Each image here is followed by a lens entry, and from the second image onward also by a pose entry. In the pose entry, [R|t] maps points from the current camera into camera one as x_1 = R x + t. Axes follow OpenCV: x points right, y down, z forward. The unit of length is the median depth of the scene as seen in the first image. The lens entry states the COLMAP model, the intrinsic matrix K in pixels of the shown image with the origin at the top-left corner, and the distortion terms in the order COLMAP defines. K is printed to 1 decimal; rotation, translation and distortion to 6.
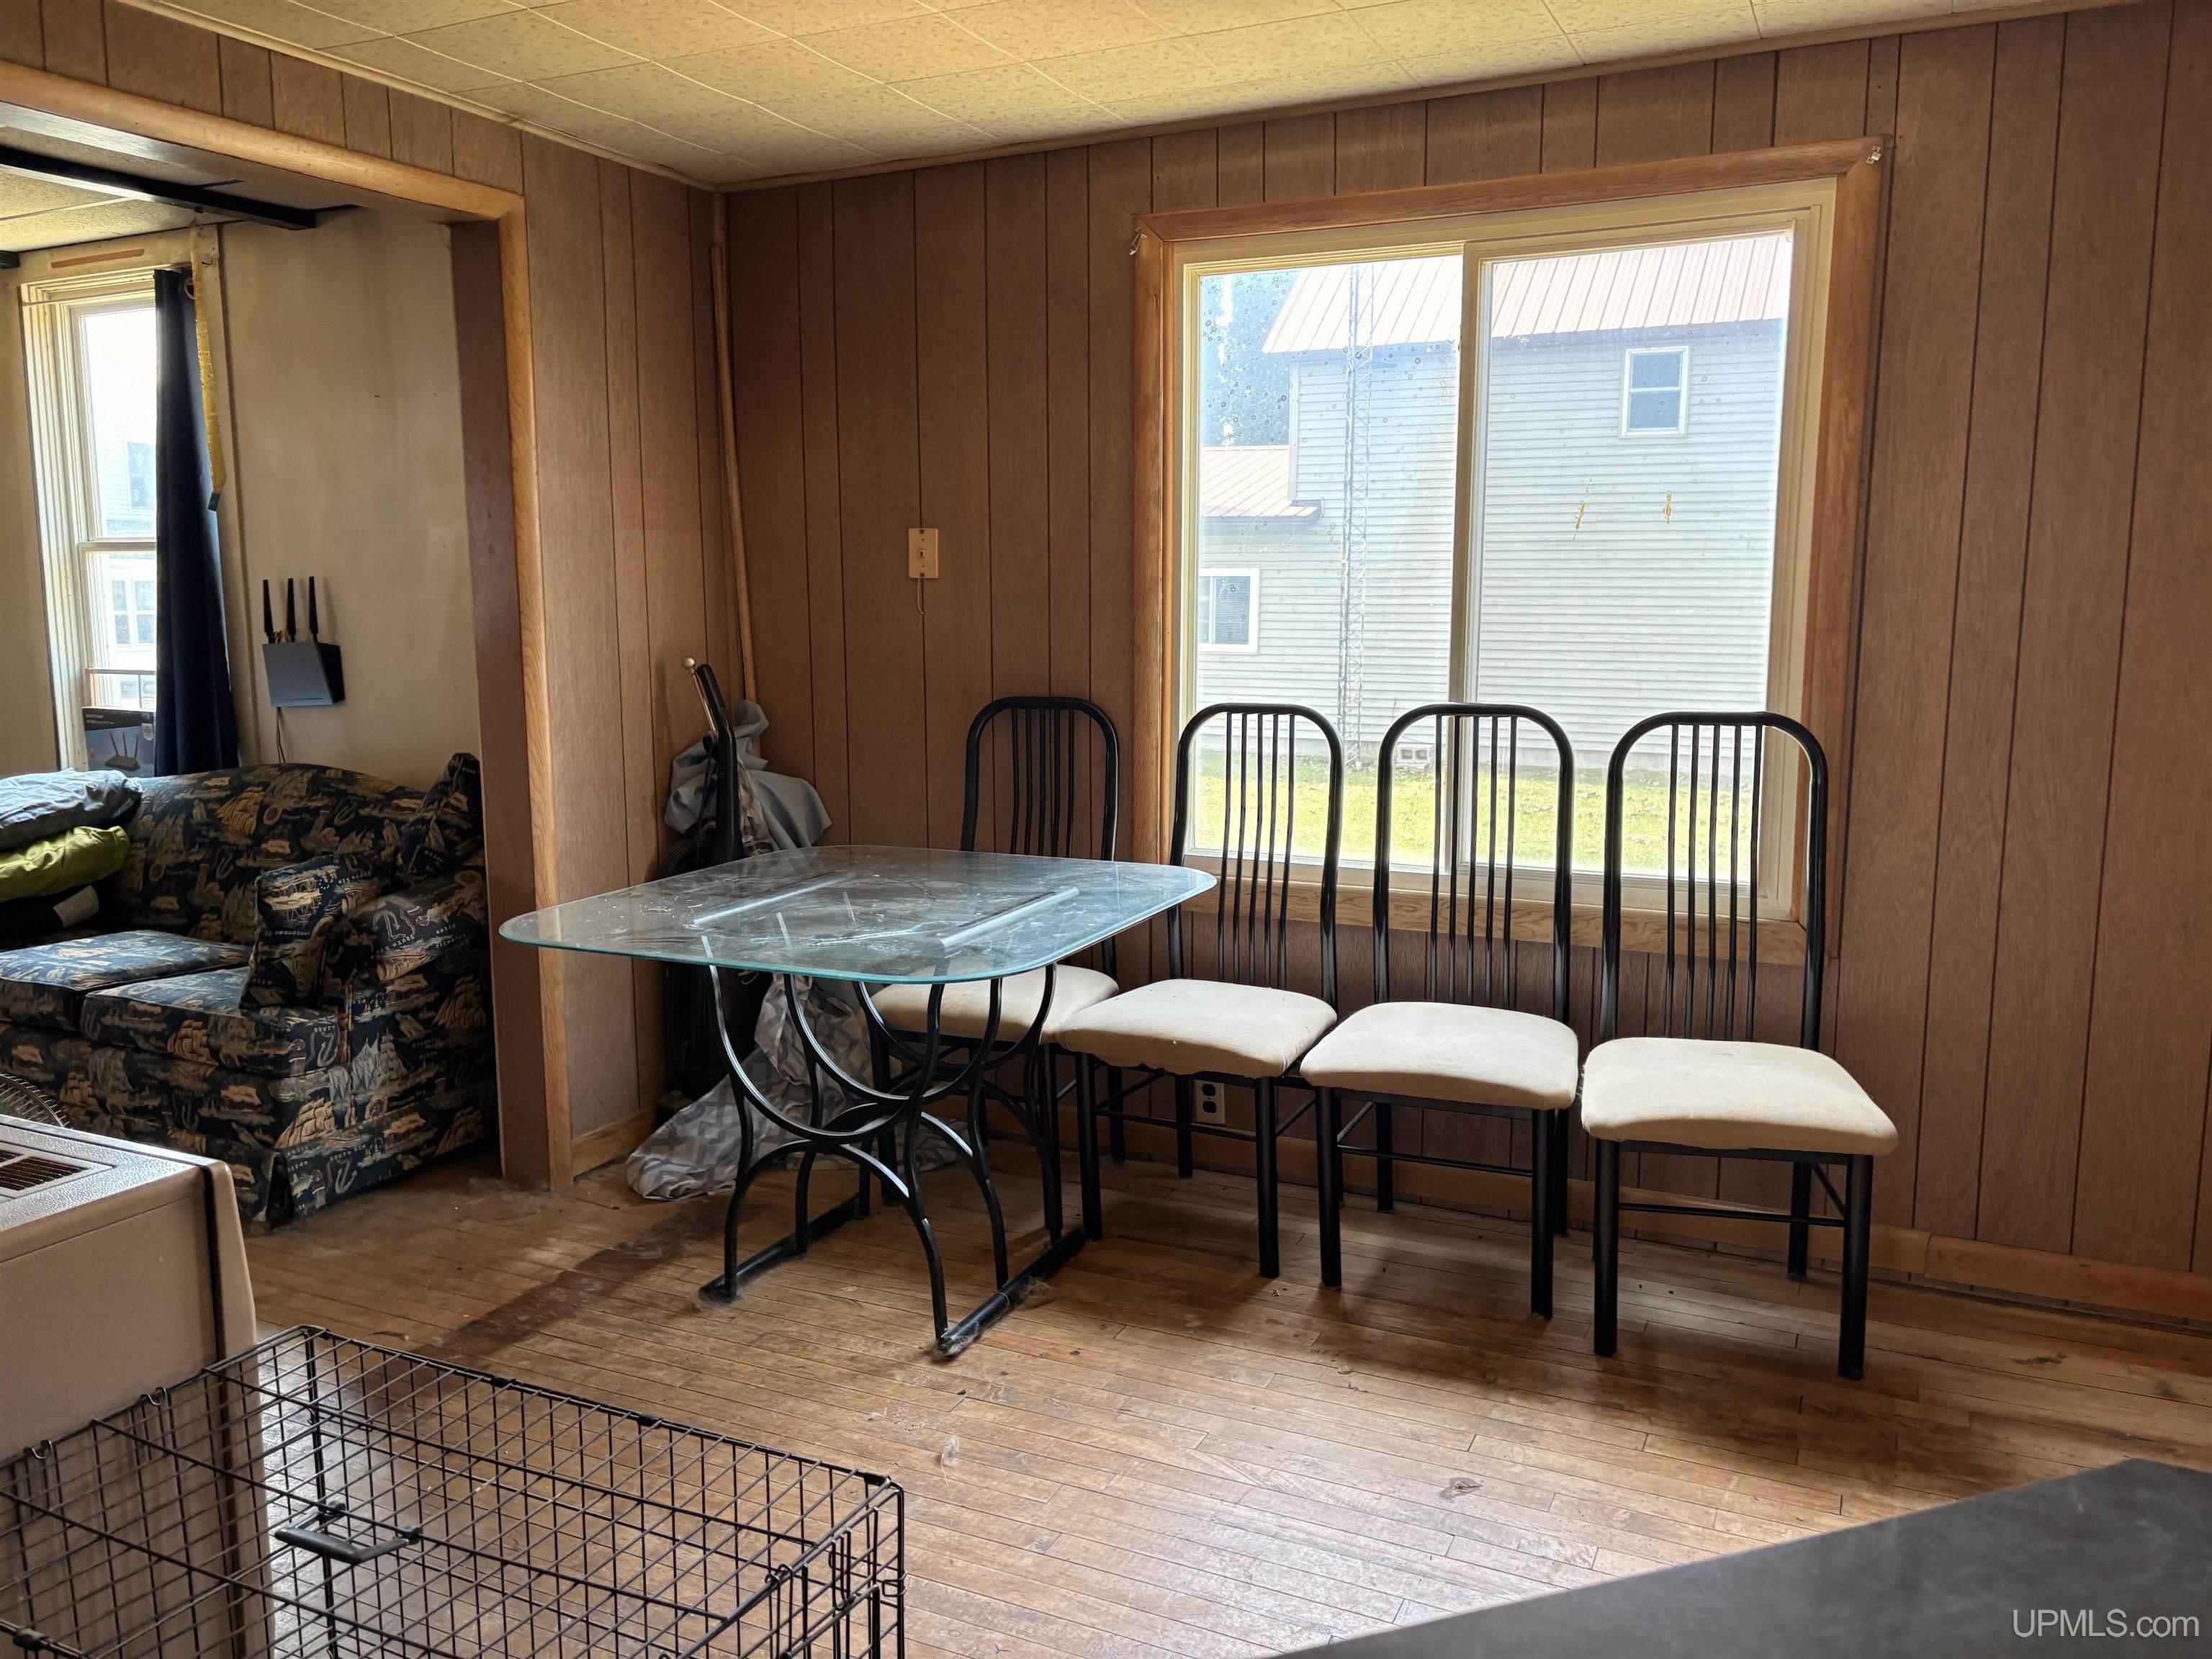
lens RADIAL K [[1669.2, 0, 1106.7], [0, 1669.2, 809.8], [0, 0, 1]] dist [0.006101, 0.003164]
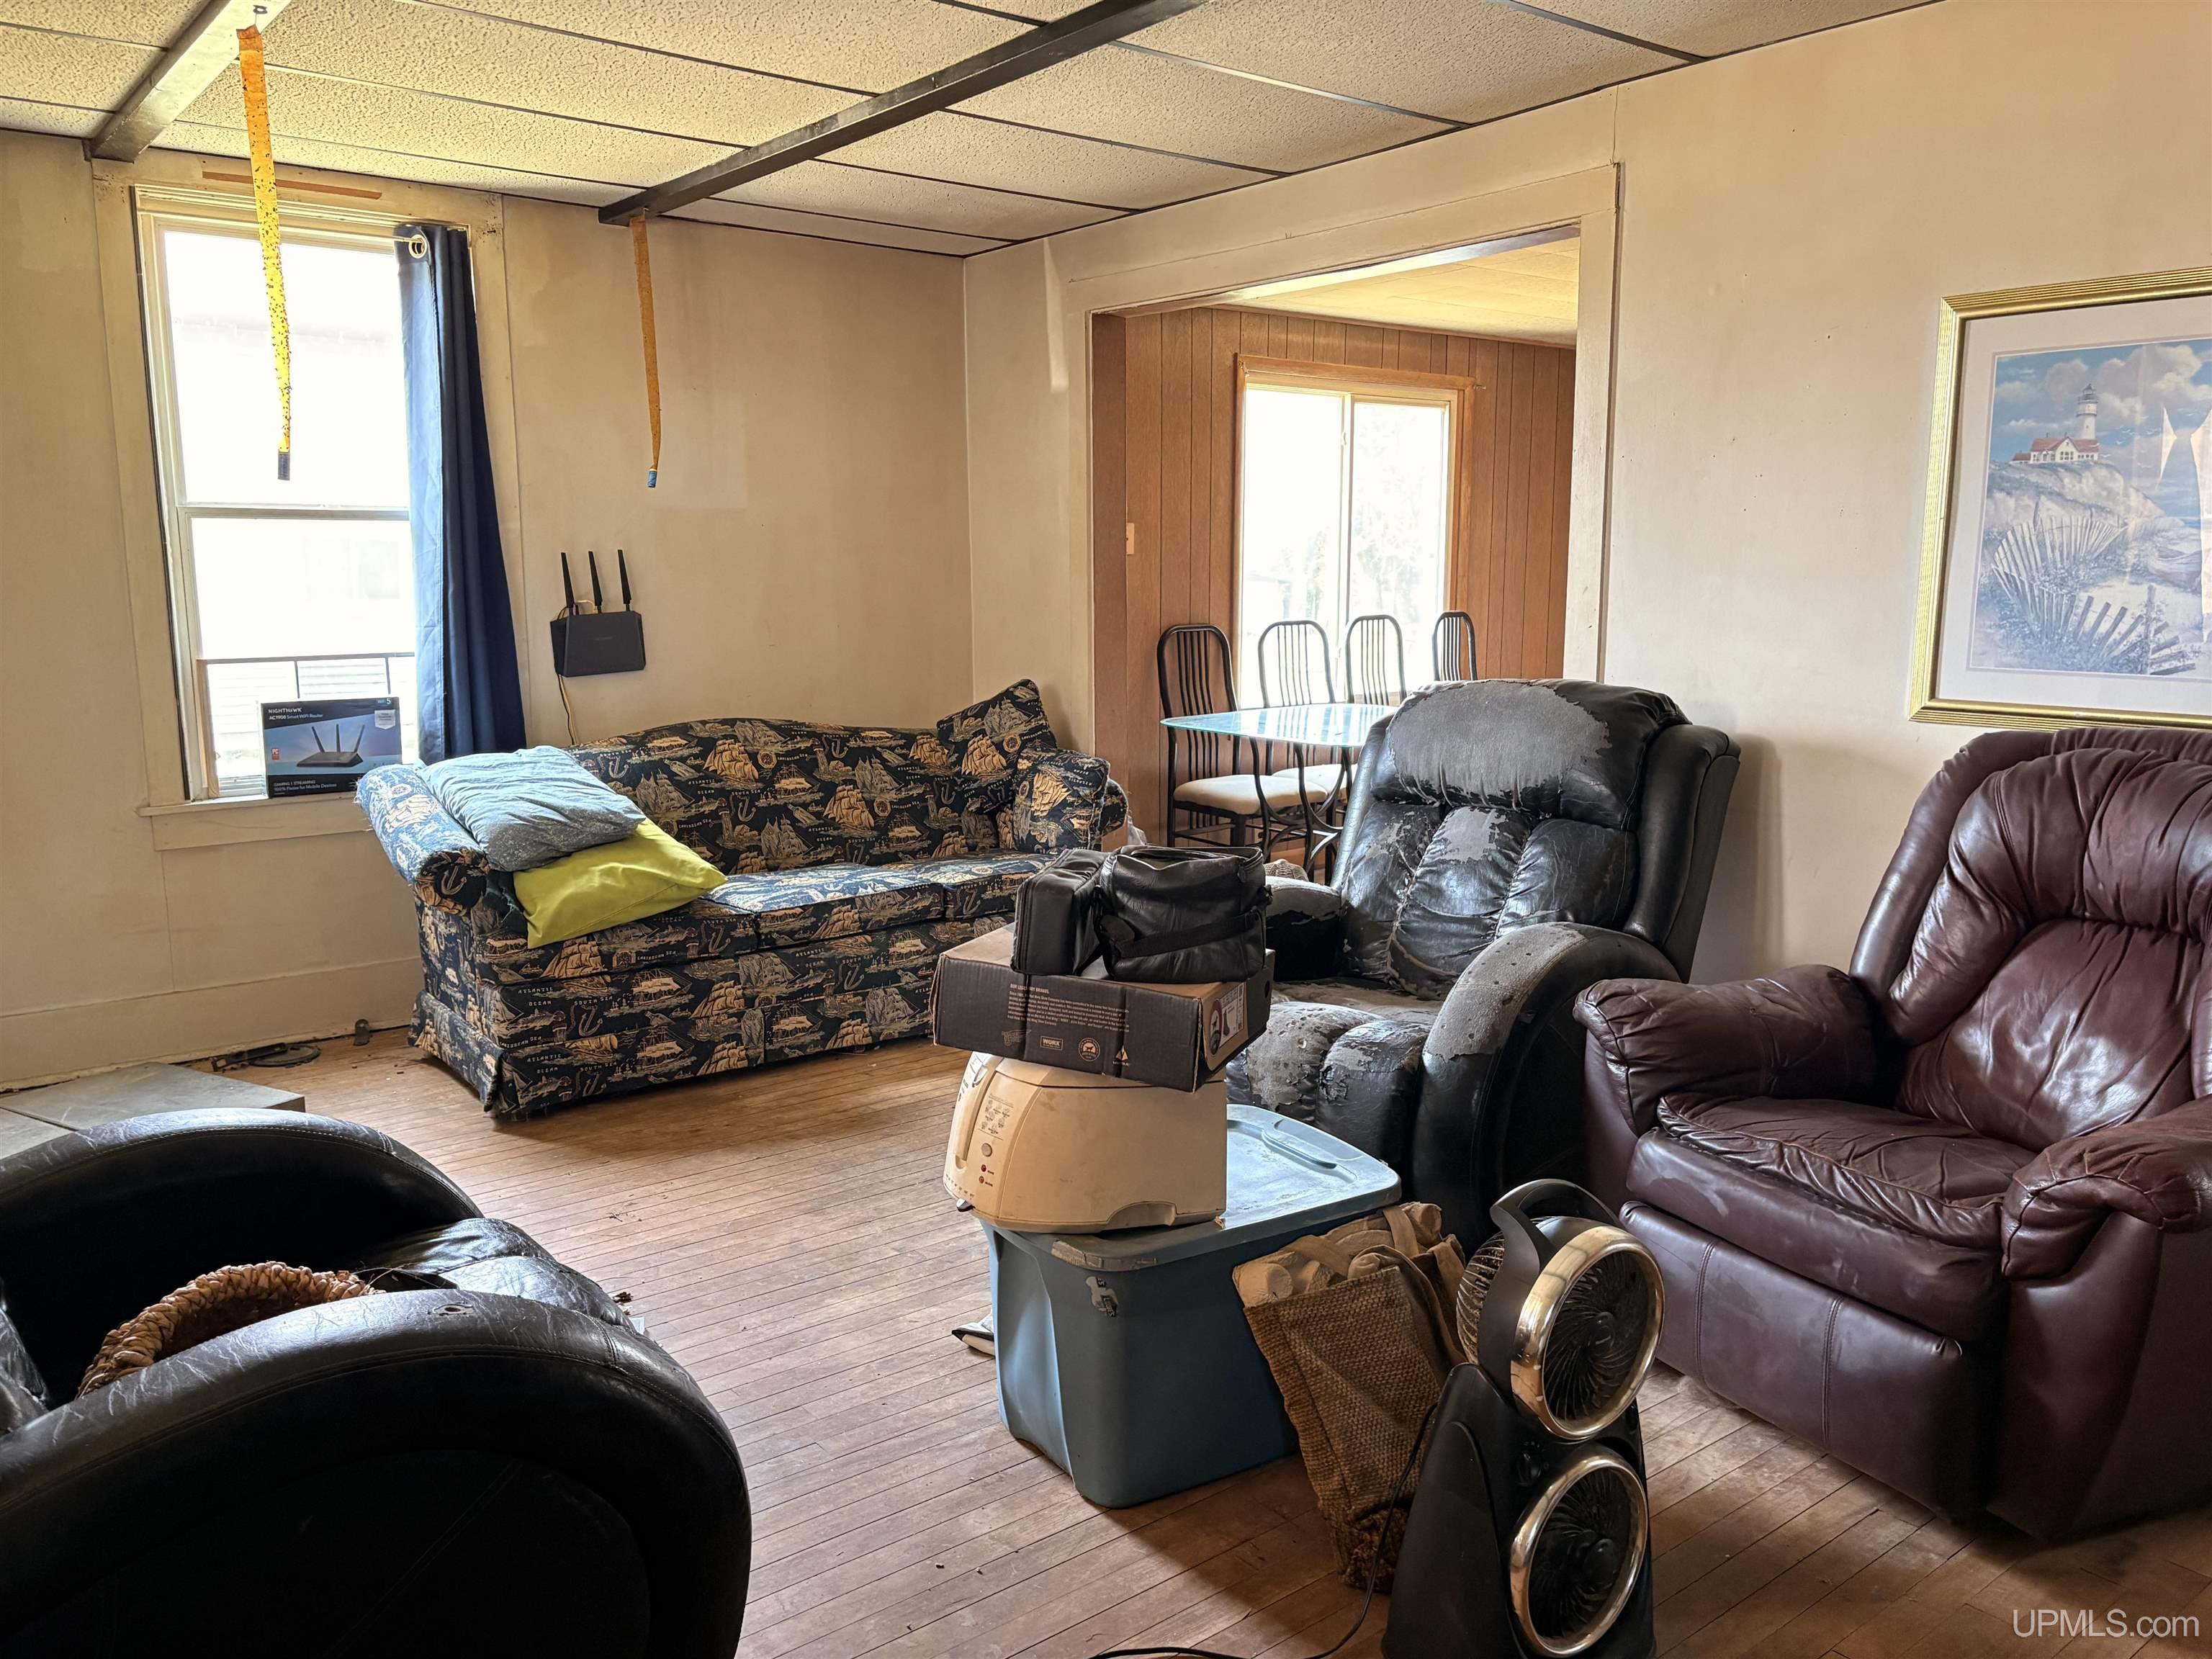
lens RADIAL K [[1669.2, 0, 1106.4], [0, 1669.2, 838.1], [0, 0, 1]] dist [0.006101, 0.003164]
pose [[0.439621, -0.149509, 0.885652, -1.638614], [0.117656, 0.987138, 0.108239, -0.047099], [-0.890444, 0.056618, 0.451558, 0.320101]]
